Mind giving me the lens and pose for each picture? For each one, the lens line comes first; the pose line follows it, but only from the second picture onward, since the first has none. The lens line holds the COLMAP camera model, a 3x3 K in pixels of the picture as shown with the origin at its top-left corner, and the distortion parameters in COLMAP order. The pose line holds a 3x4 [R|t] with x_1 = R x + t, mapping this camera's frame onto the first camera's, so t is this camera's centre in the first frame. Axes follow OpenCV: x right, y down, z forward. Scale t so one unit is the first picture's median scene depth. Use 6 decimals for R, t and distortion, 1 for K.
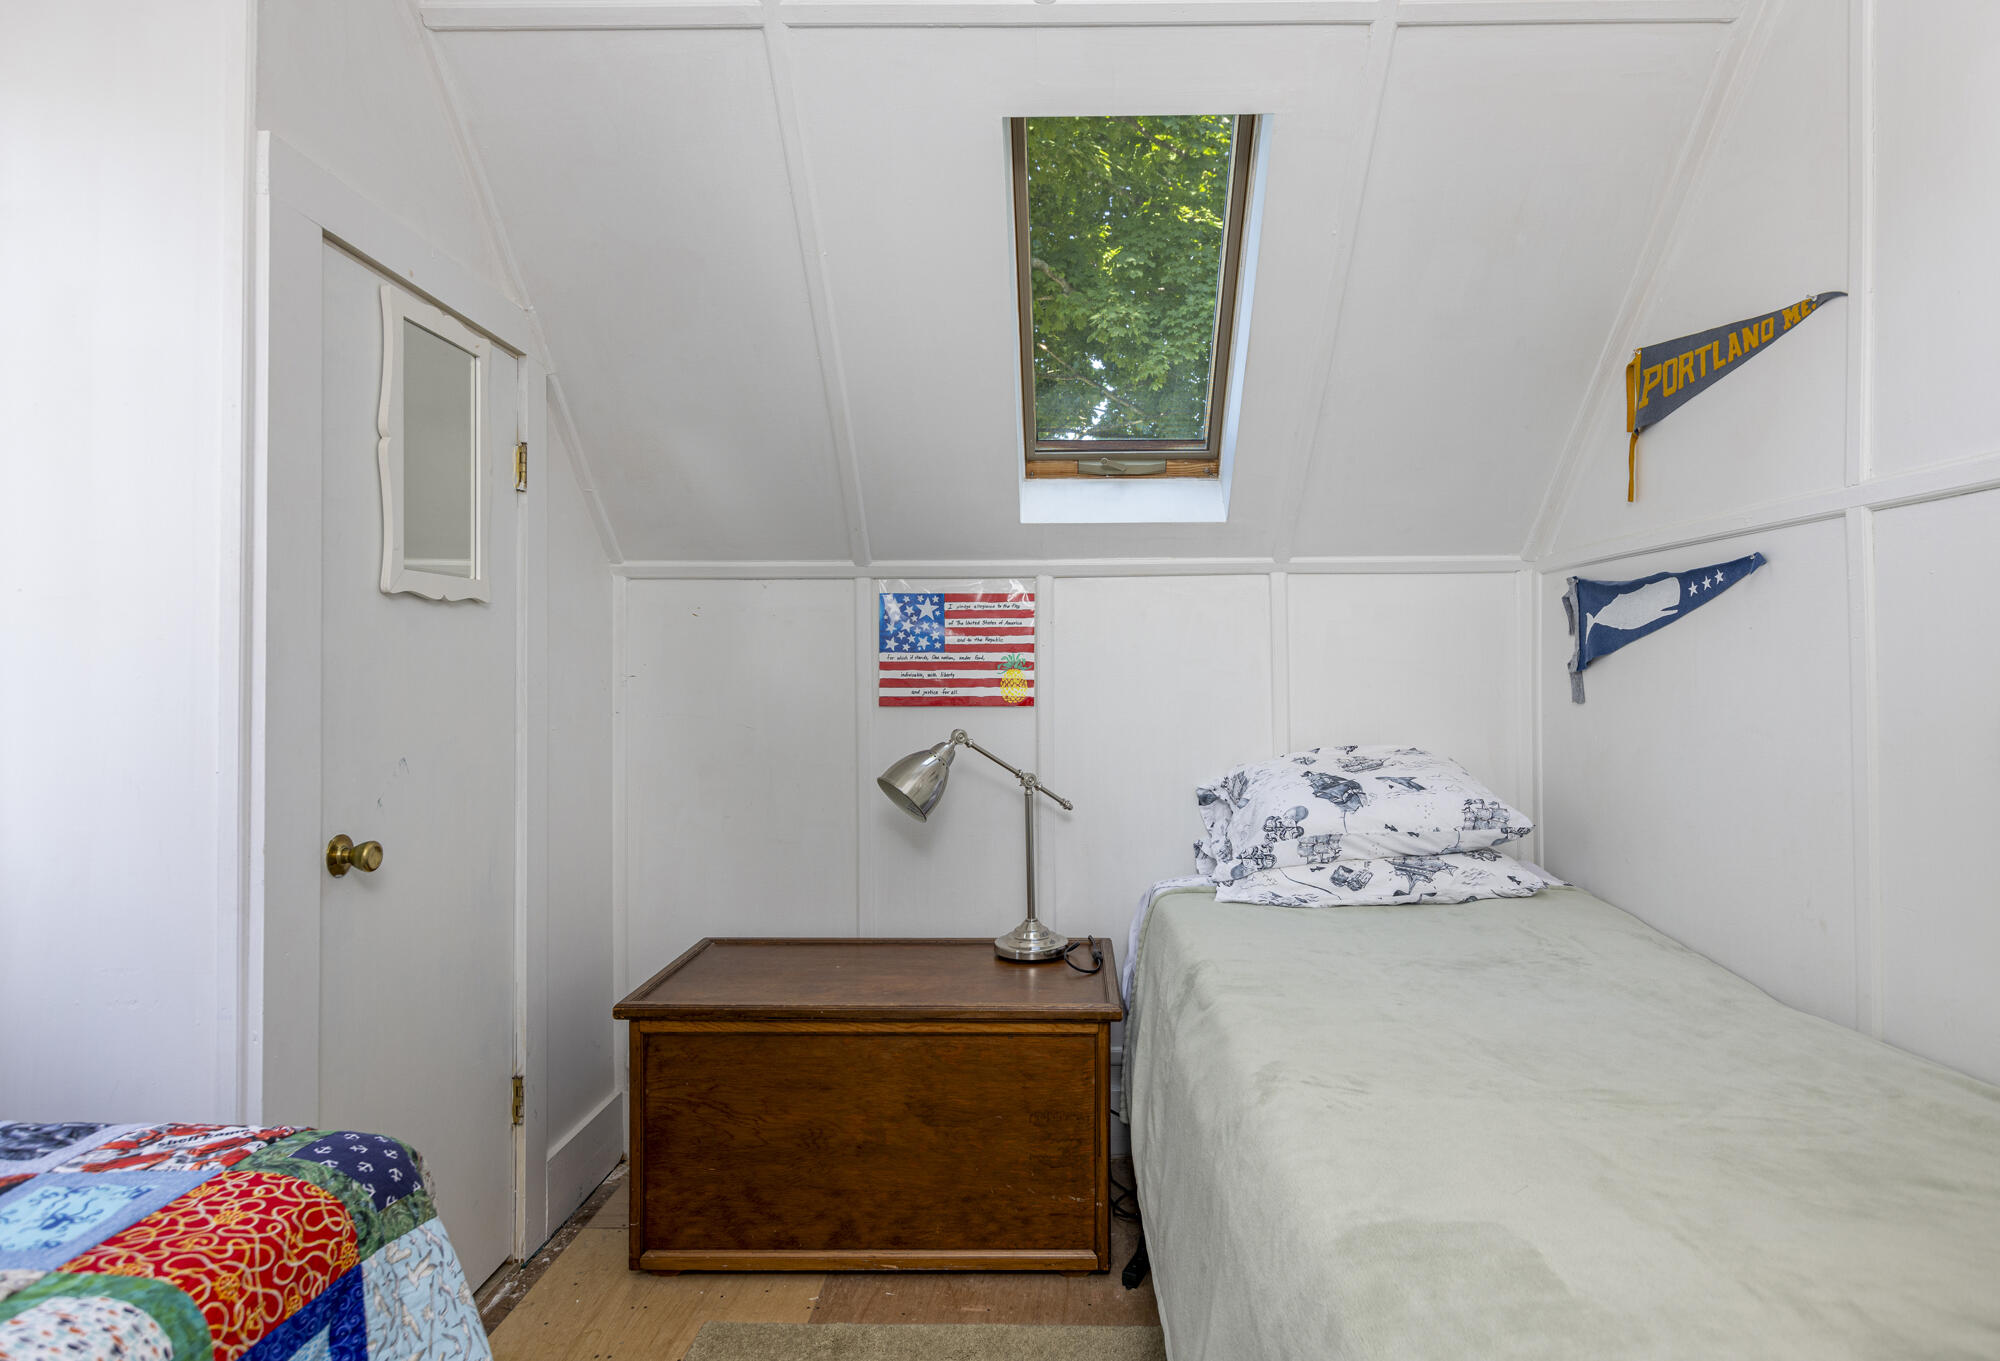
lens RADIAL K [[1083.5, 0, 1045.0], [0, 1083.5, 669.9], [0, 0, 1]] dist [-0.001693, 0.000192]
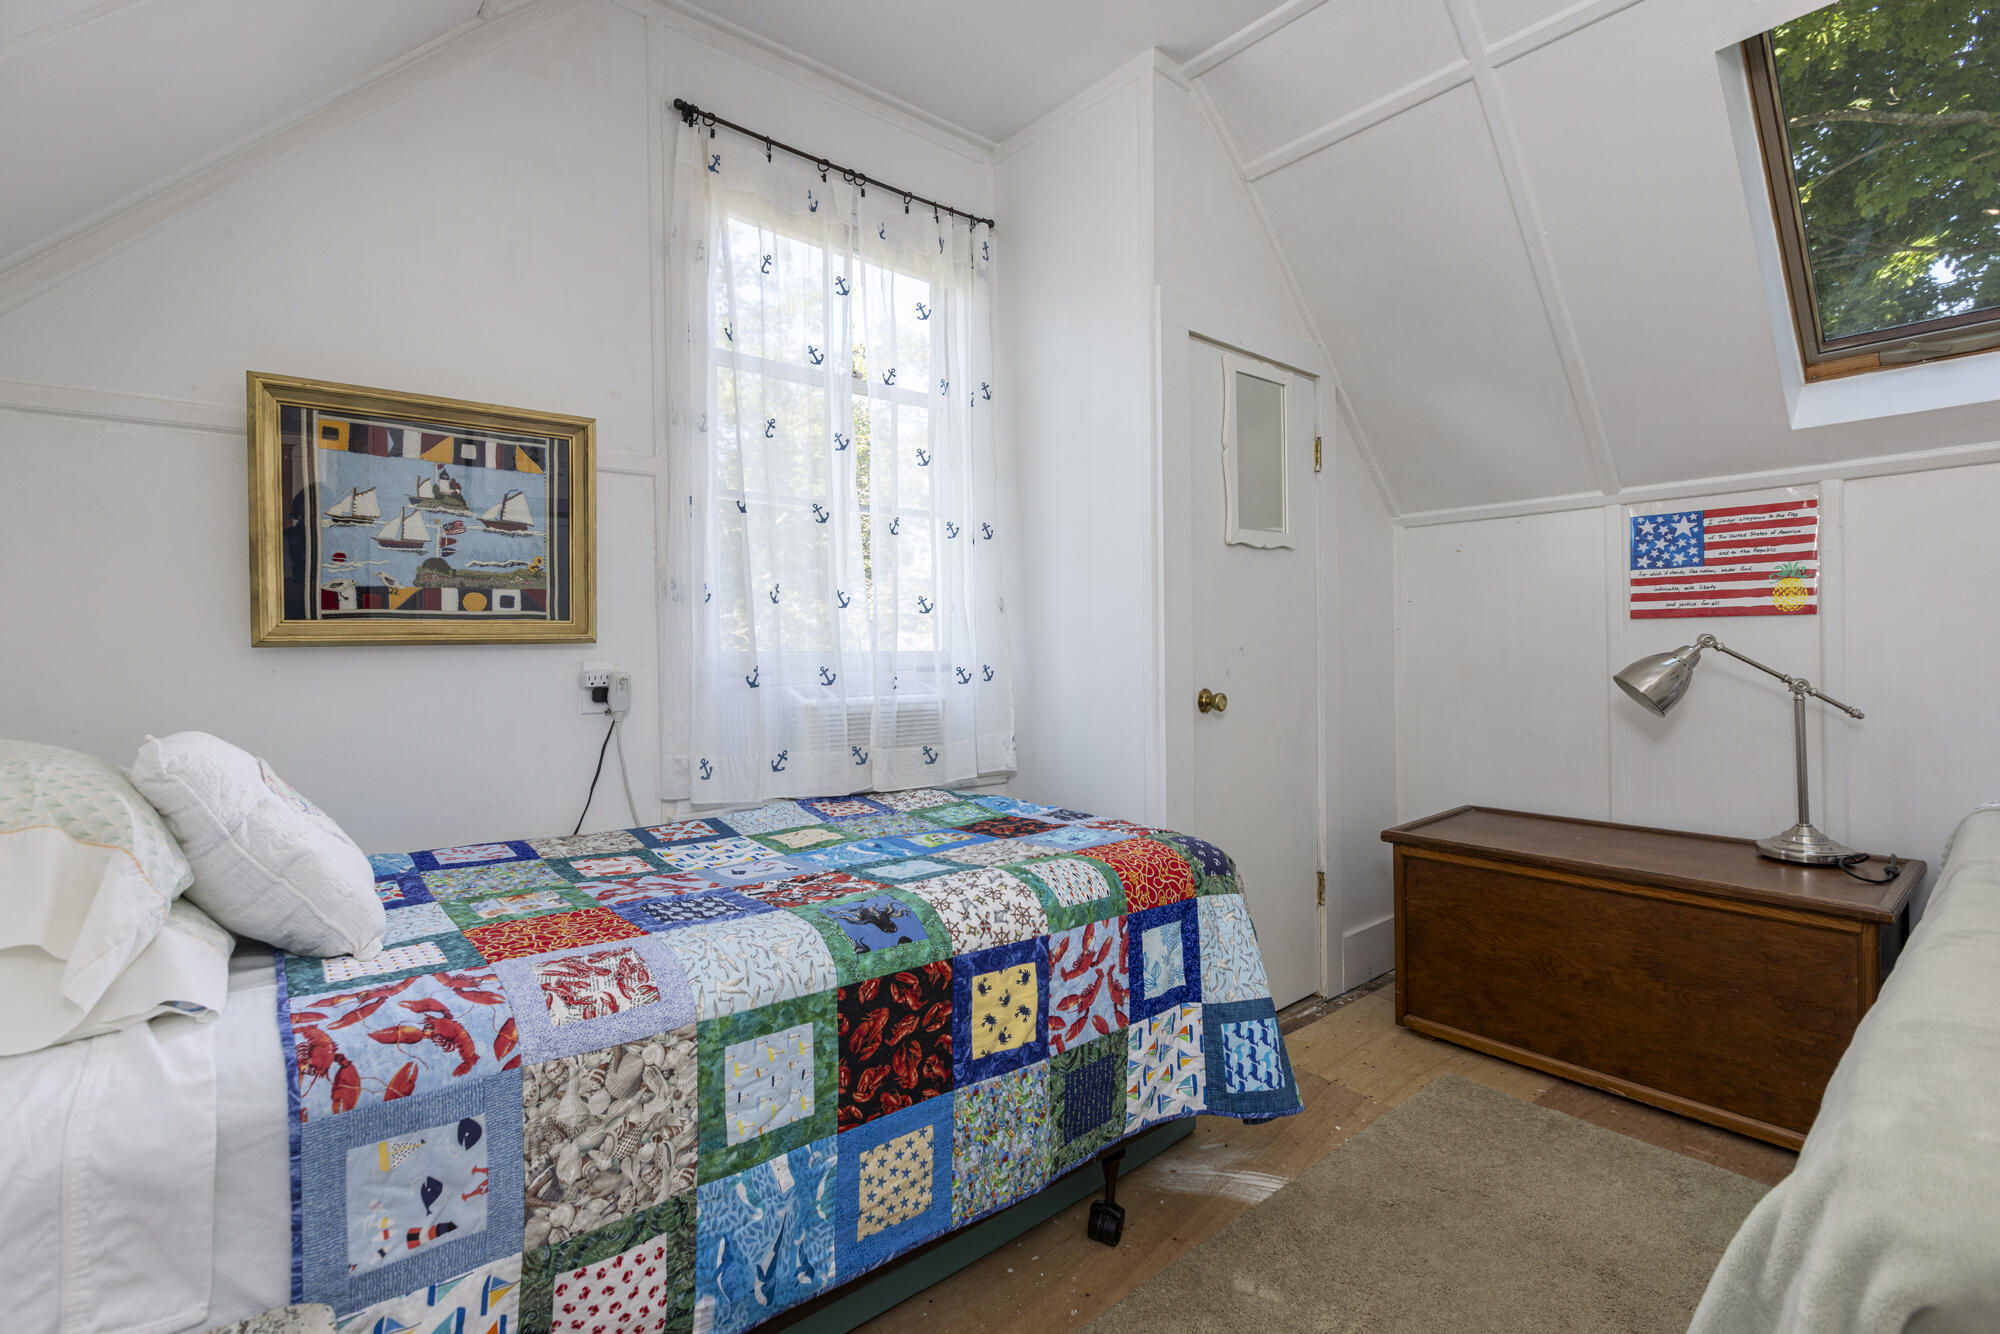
lens RADIAL K [[920.1, 0, 1001.5], [0, 920.1, 657.4], [0, 0, 1]] dist [0.001062, 0.000279]
pose [[0.655157, -0.000346, -0.755493, 0.170149], [0.018899, 0.999694, 0.015931, 0.056546], [0.755256, -0.024715, 0.654963, -0.134623]]
